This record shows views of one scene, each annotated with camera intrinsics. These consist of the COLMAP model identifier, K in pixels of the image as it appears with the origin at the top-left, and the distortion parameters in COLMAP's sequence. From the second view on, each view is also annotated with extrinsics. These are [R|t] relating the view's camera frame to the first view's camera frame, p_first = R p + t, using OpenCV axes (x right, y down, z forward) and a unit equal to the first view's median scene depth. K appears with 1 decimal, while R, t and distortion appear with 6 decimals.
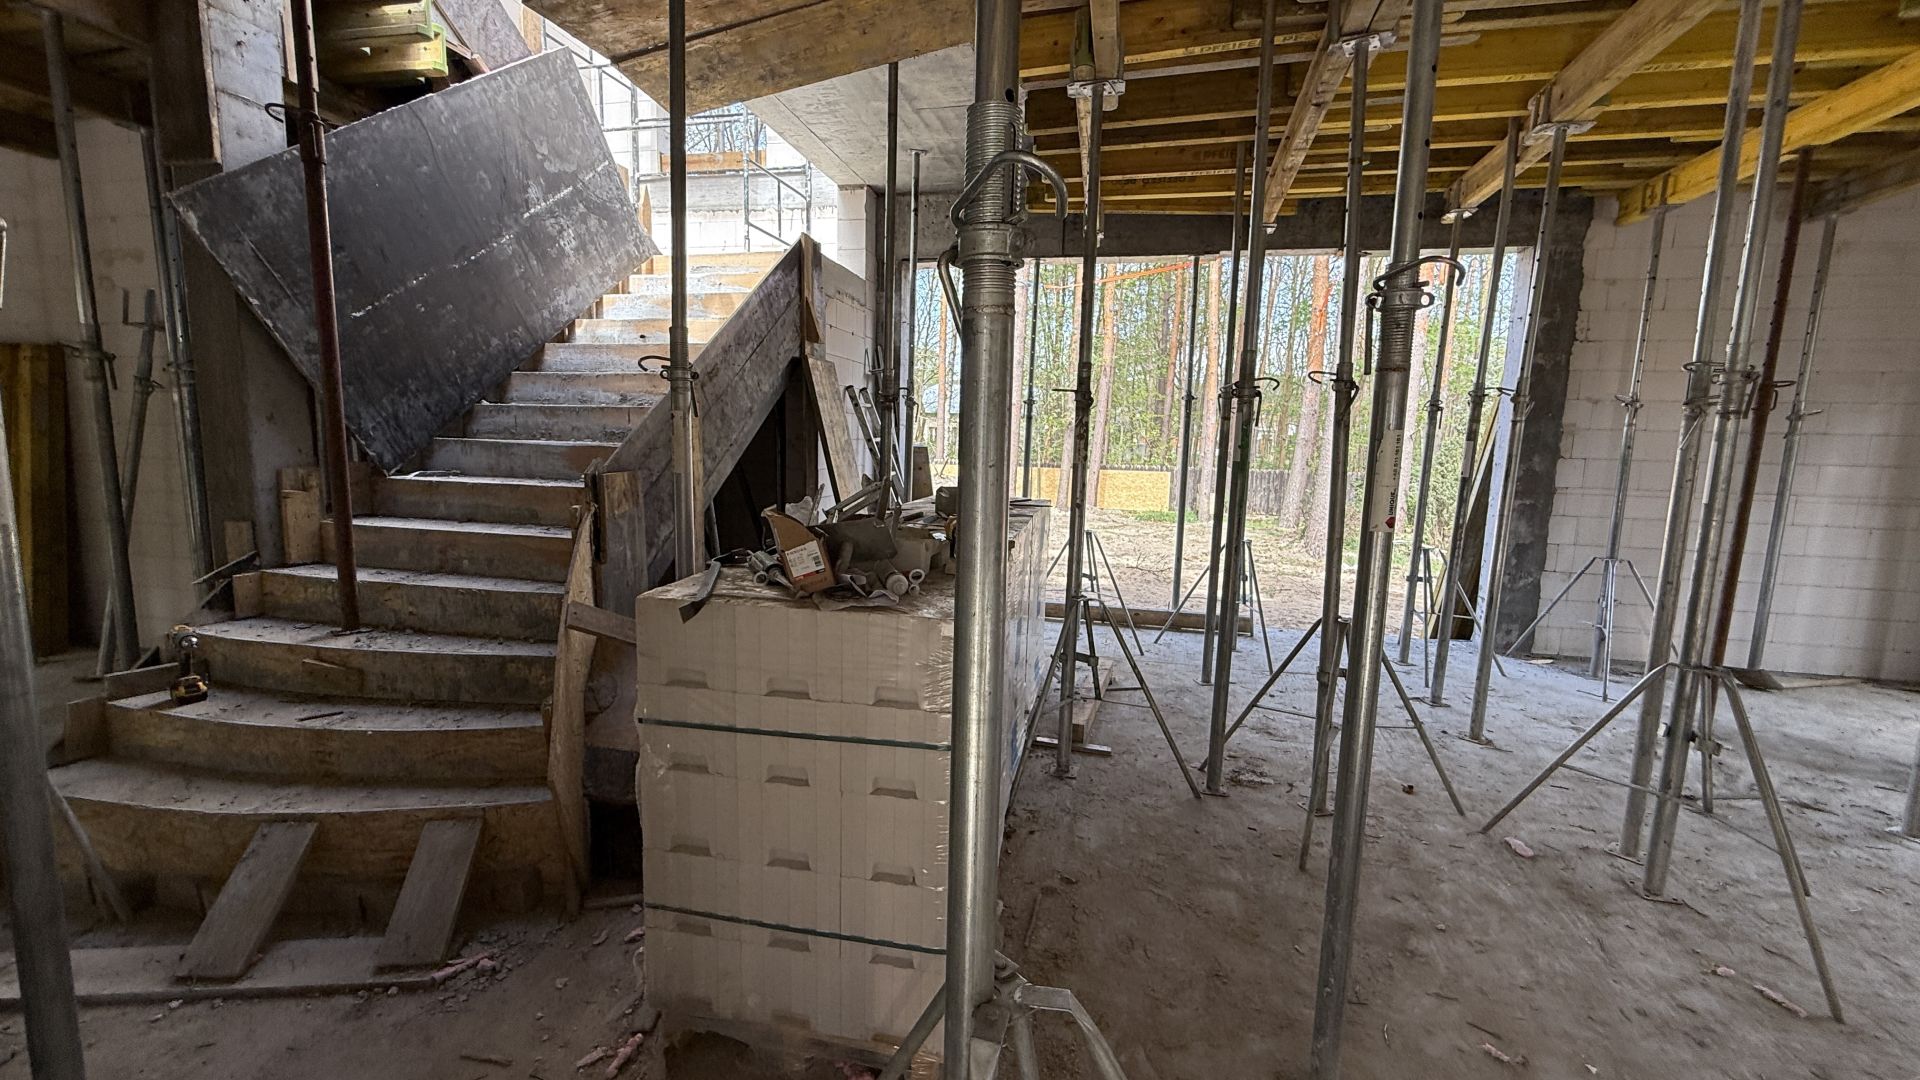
lens RADIAL K [[765.2, 0, 953.2], [0, 765.2, 538.5], [0, 0, 1]] dist [-0.000549, 0.000258]
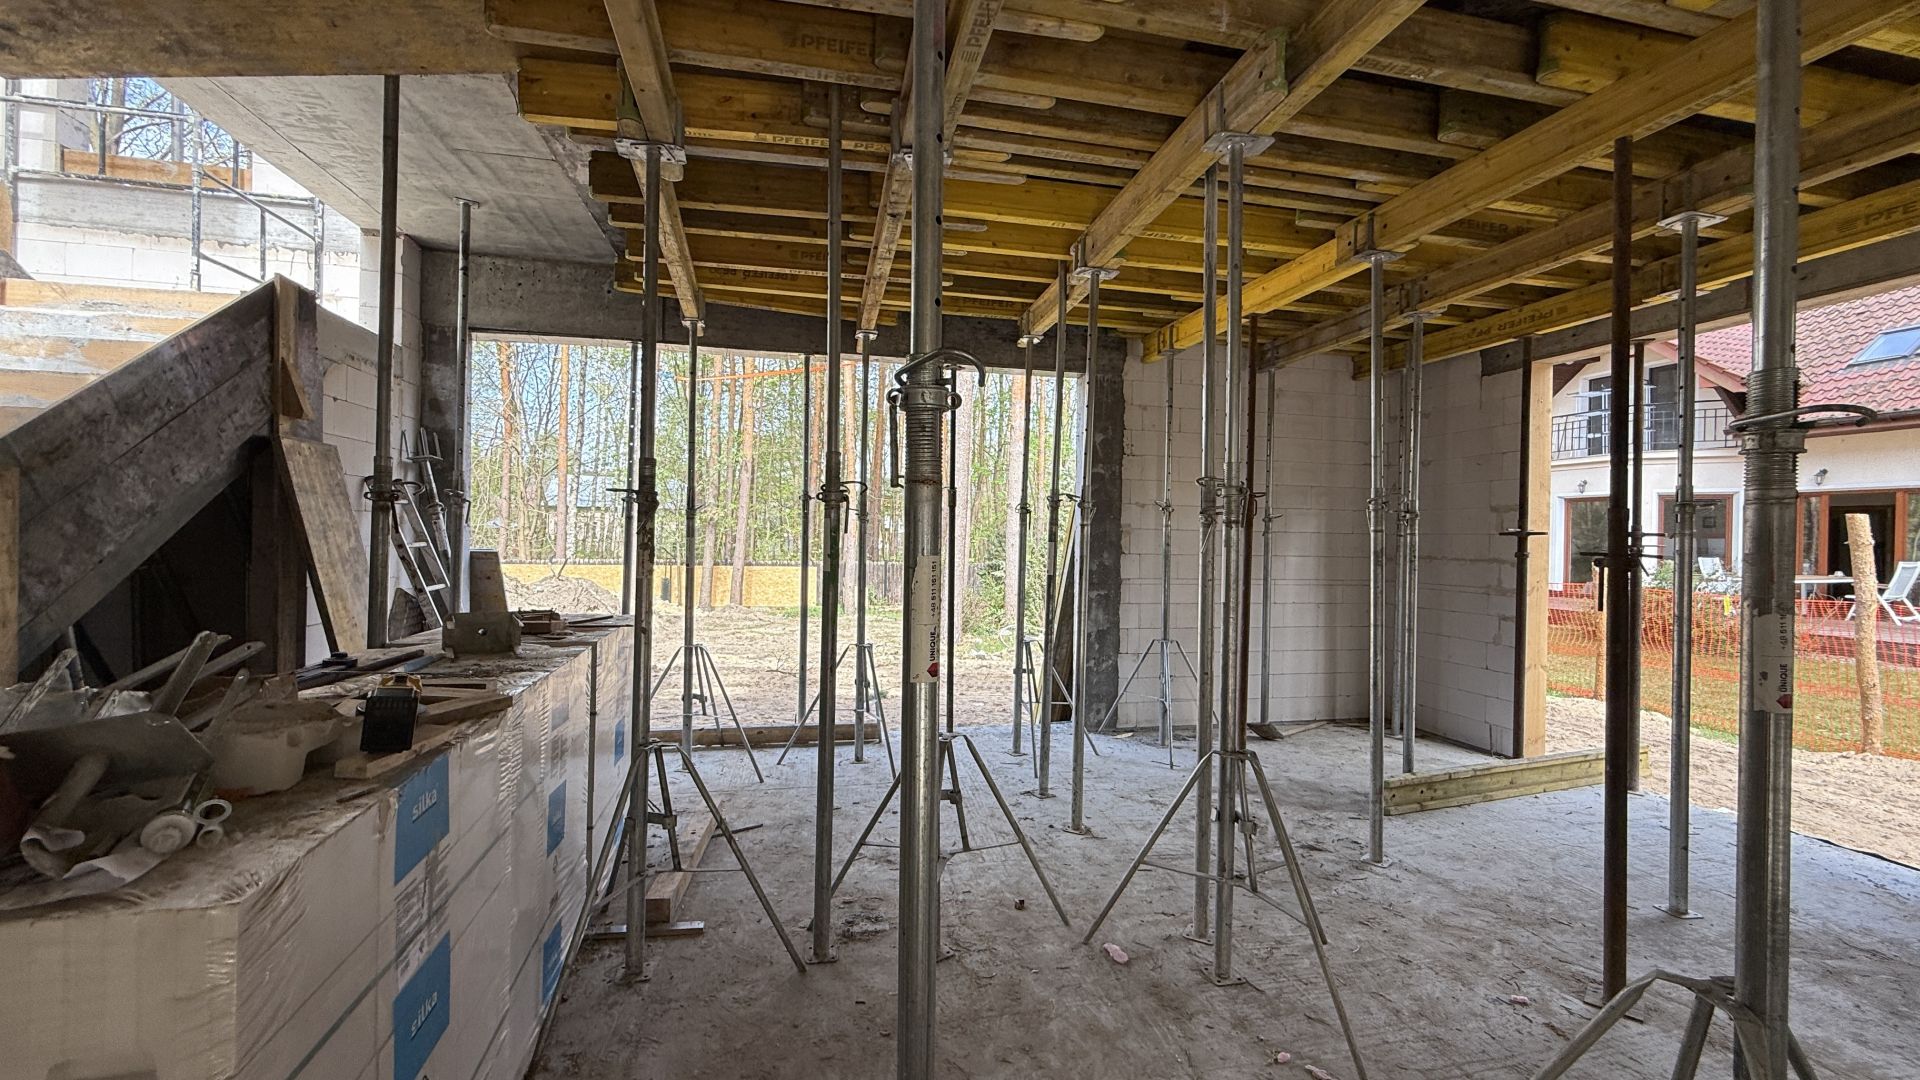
lens RADIAL K [[765.2, 0, 953.2], [0, 765.2, 538.5], [0, 0, 1]] dist [-0.000549, 0.000258]
pose [[0.903228, -0.009223, 0.429061, 0.091701], [0.061450, 0.992247, -0.108030, -0.025664], [-0.424738, 0.123941, 0.896792, 0.095254]]
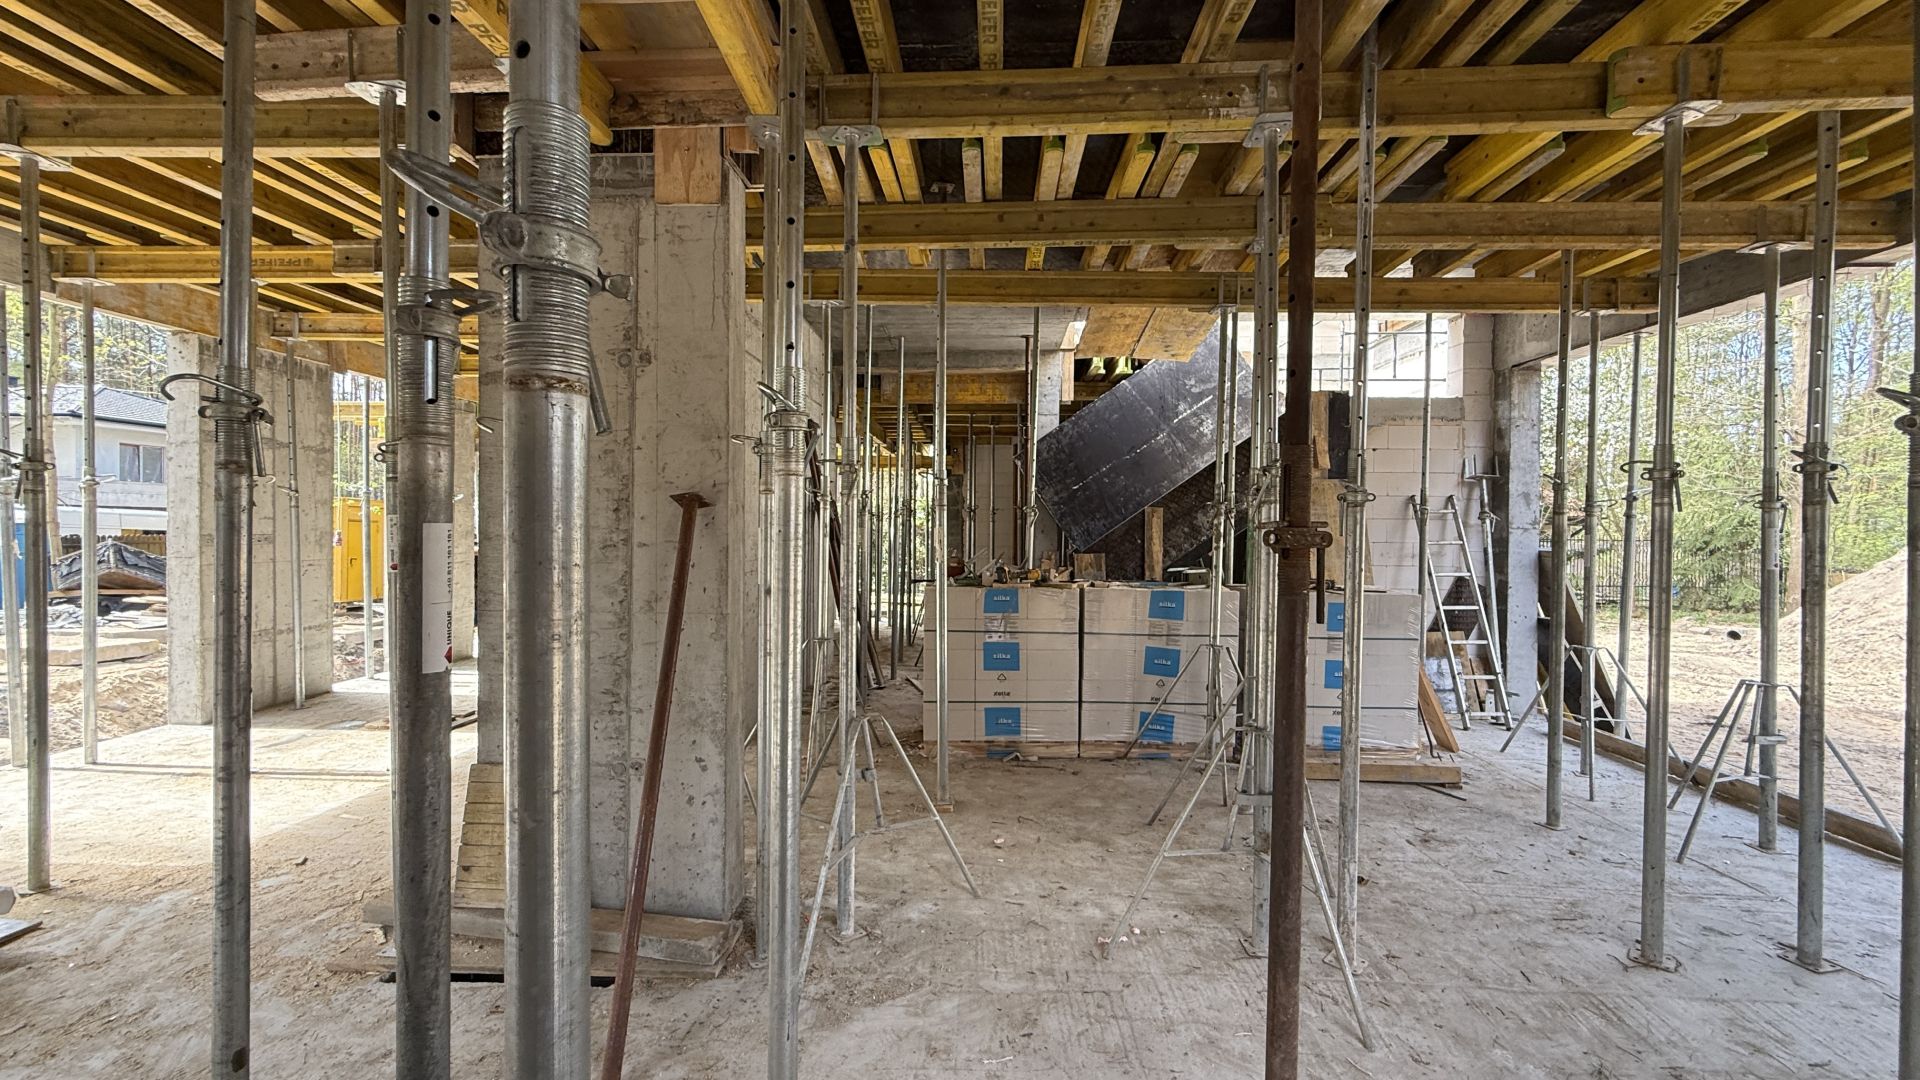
lens RADIAL K [[820.6, 0, 964.5], [0, 820.6, 539.1], [0, 0, 1]] dist [-0.000247, 0.000085]
pose [[0.153121, -0.005979, -0.988189, 1.340207], [-0.141727, 0.989511, -0.027948, -0.007330], [0.977991, 0.144333, 0.150668, 0.234381]]
